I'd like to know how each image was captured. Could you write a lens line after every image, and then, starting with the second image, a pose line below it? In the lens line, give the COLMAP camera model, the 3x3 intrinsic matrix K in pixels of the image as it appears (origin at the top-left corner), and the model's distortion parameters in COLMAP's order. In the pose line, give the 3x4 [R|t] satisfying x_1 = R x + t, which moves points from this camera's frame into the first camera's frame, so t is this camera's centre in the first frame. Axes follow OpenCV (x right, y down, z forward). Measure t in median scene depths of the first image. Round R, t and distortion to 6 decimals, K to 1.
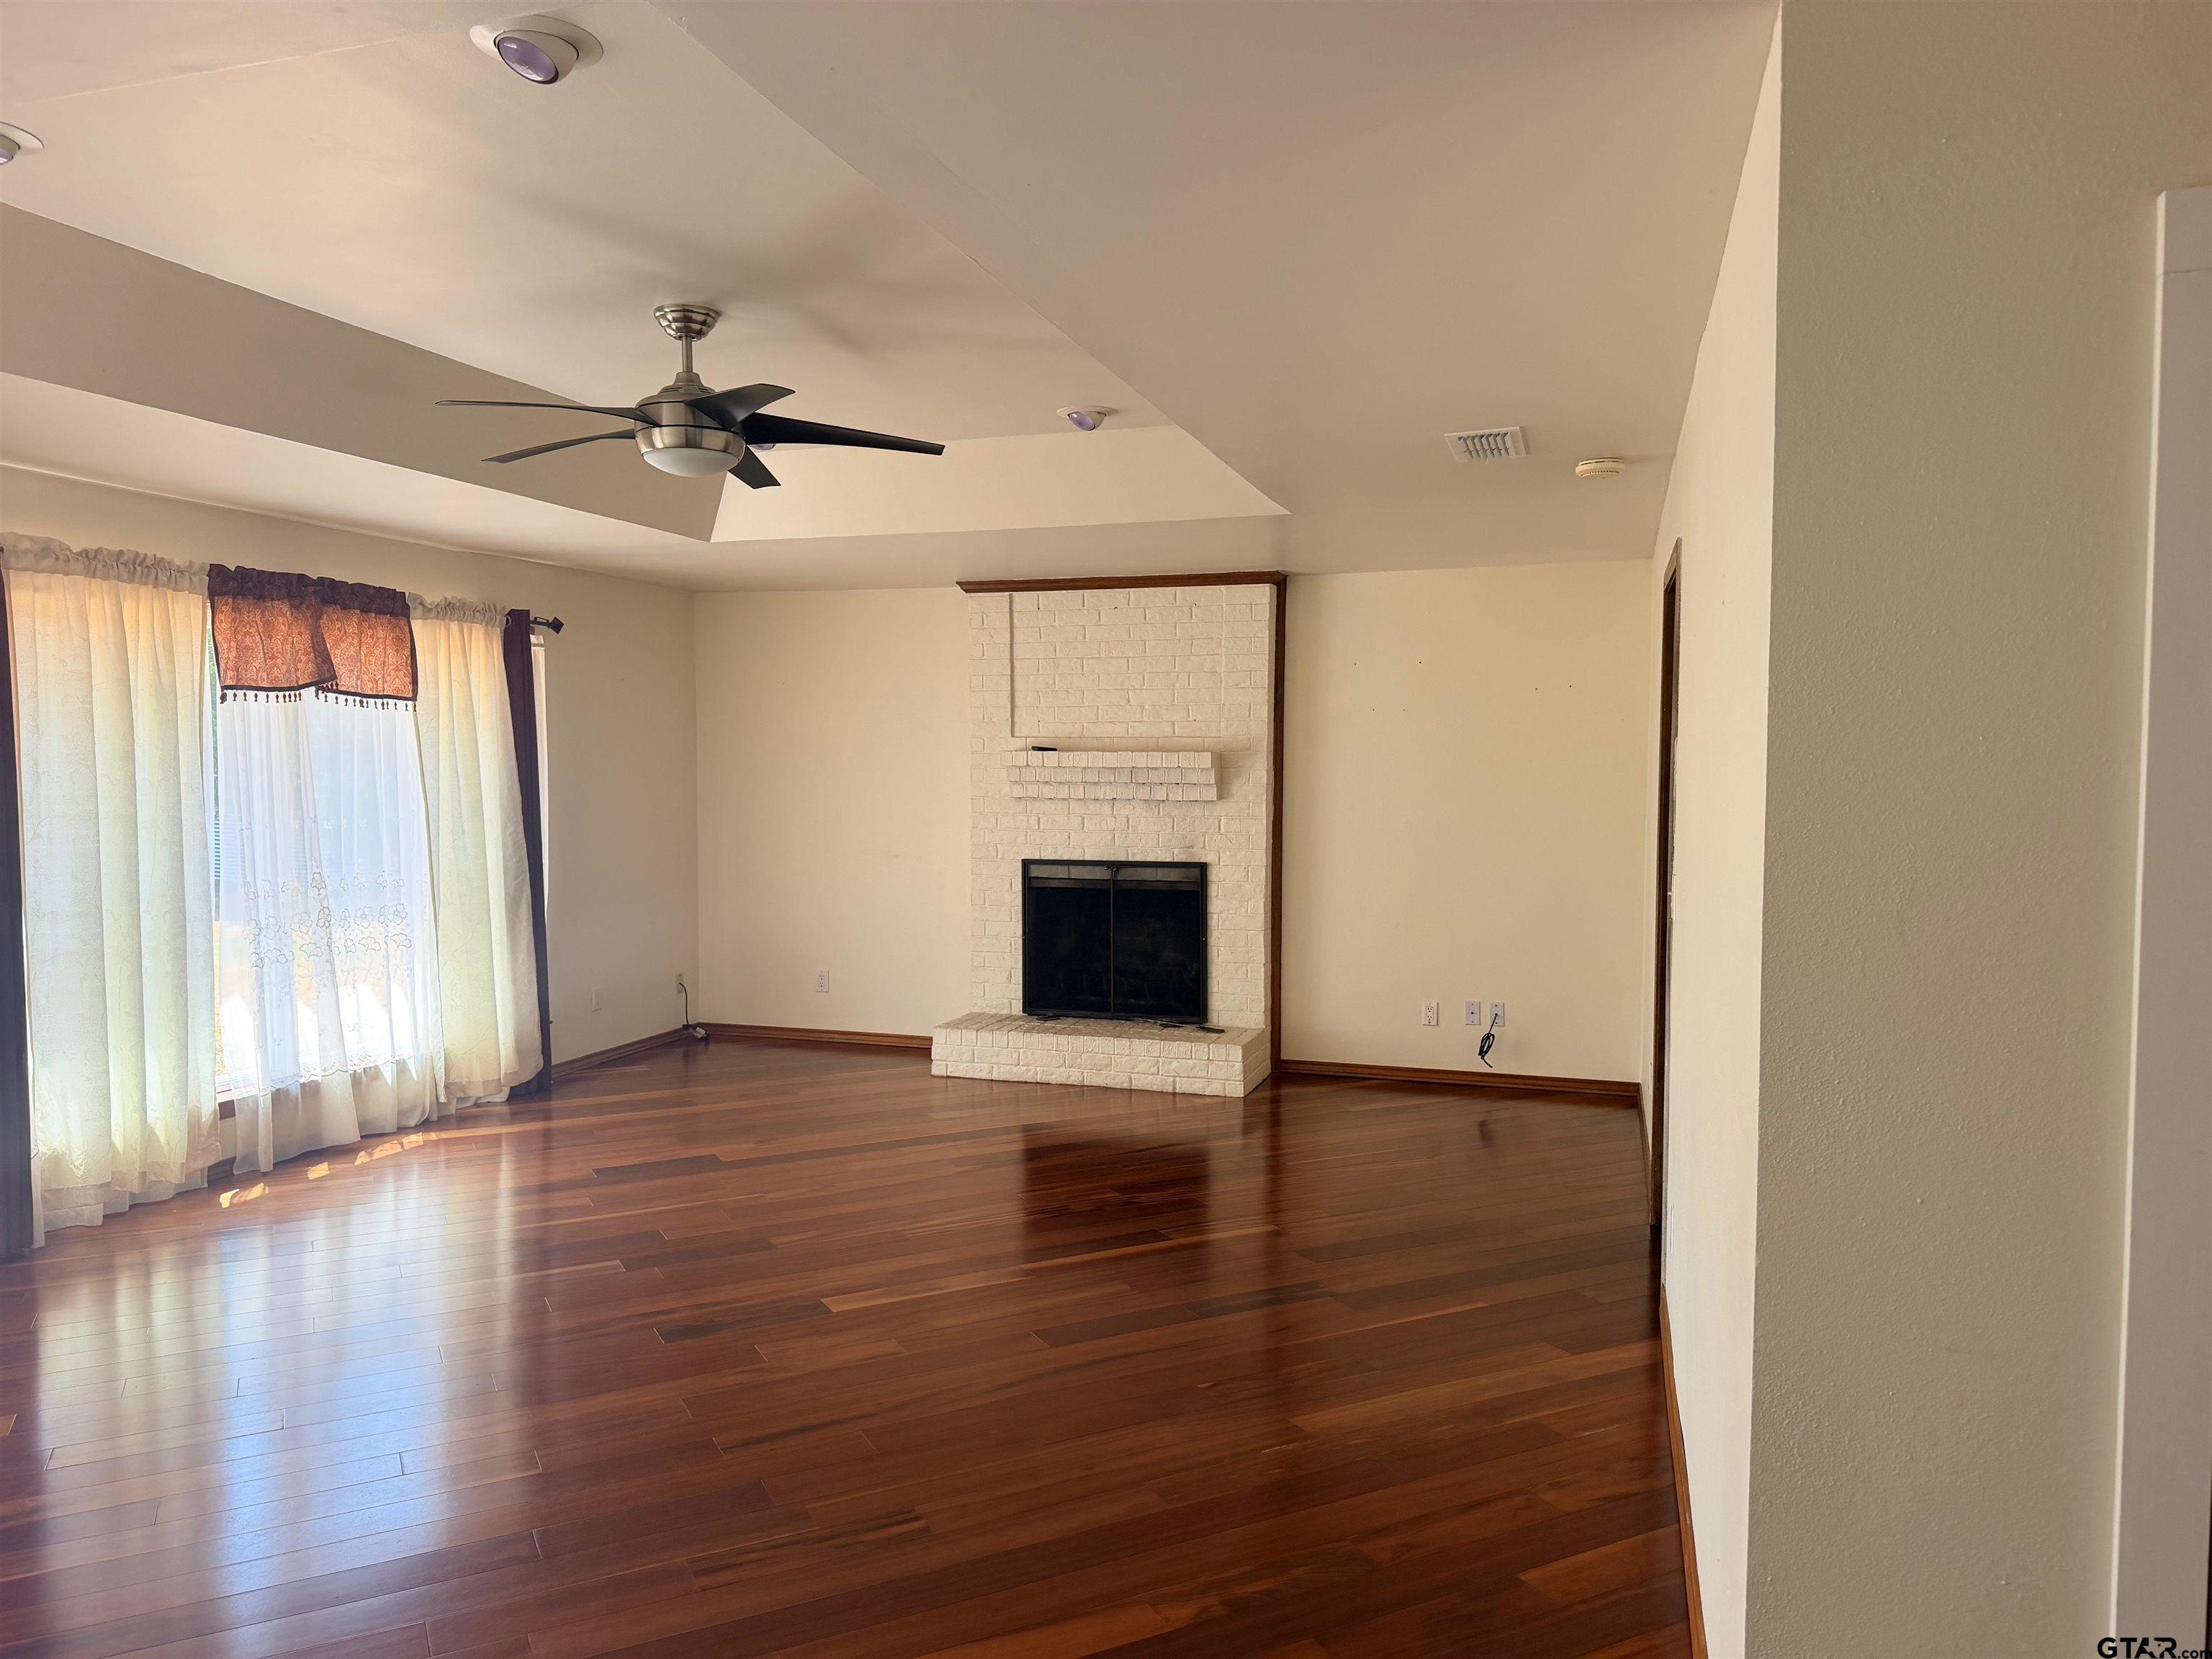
lens RADIAL K [[1577.3, 0, 1106.0], [0, 1577.3, 829.5], [0, 0, 1]] dist [-0.001924, -0.003354]
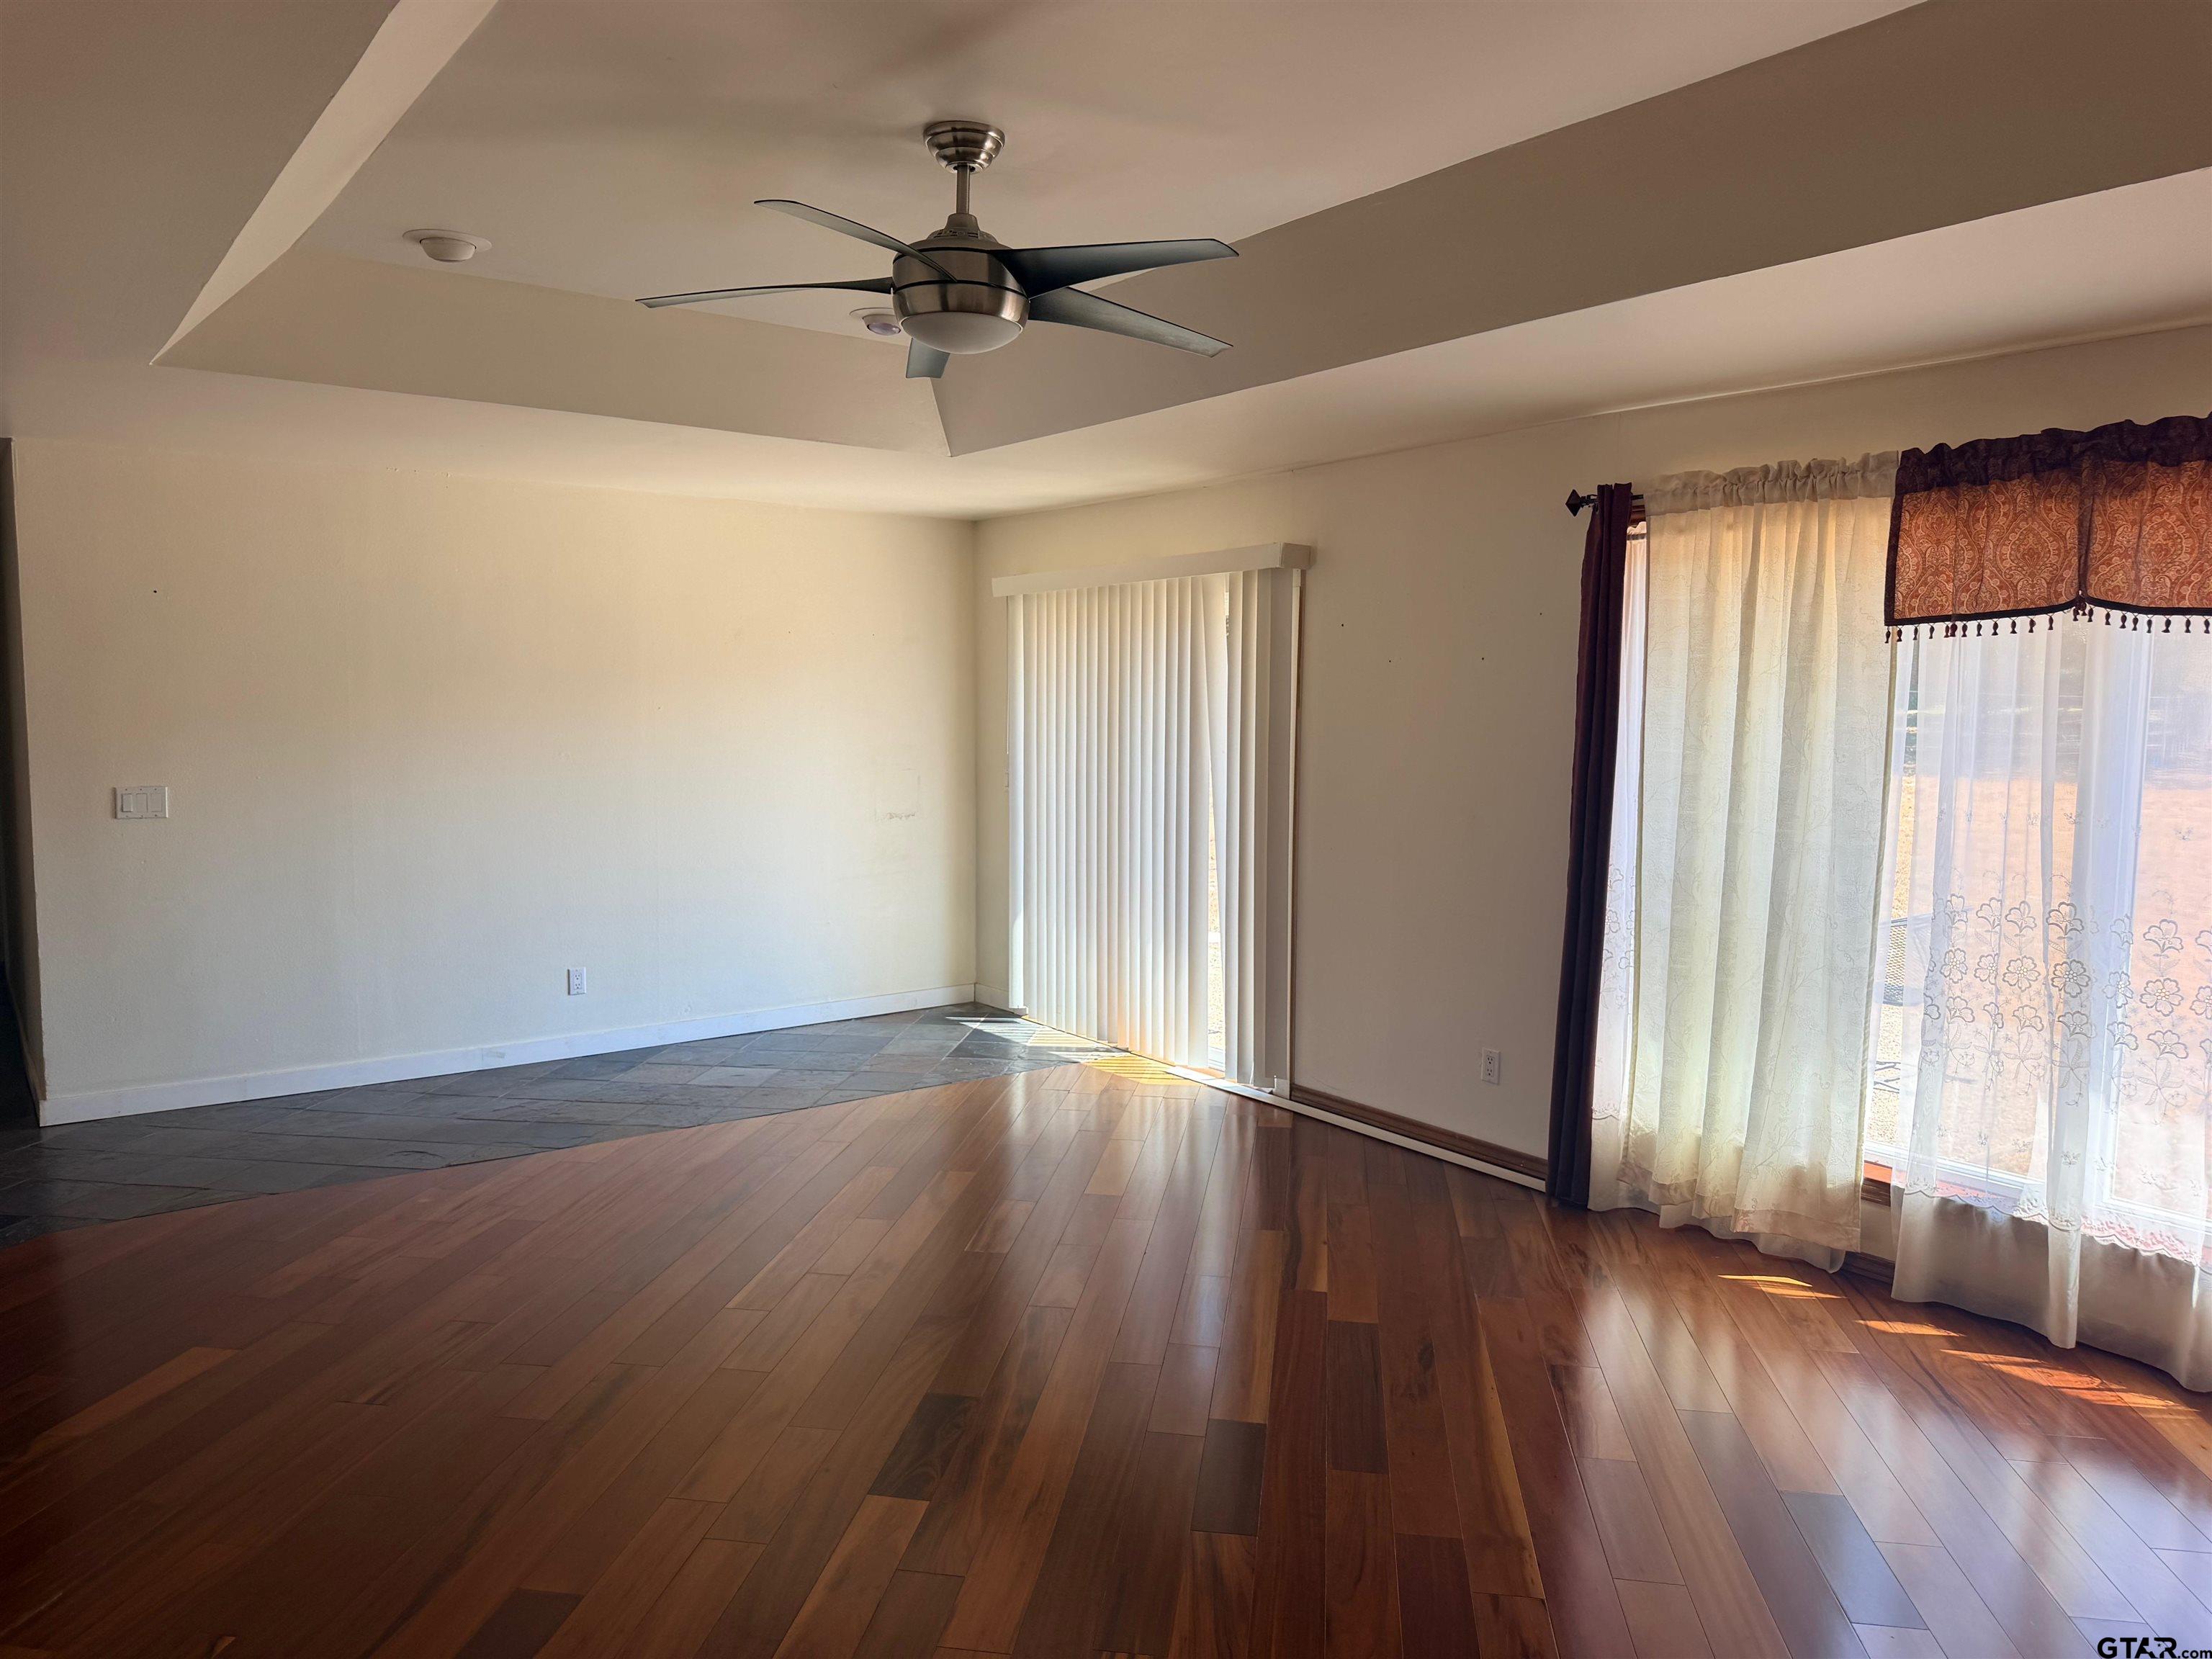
lens RADIAL K [[1577.3, 0, 1106.0], [0, 1577.3, 829.5], [0, 0, 1]] dist [-0.001924, -0.003354]
pose [[-0.589006, 0.068200, -0.805246, 0.251313], [-0.044519, 0.992181, 0.116597, -0.064275], [0.806902, 0.104525, -0.581364, 1.159171]]
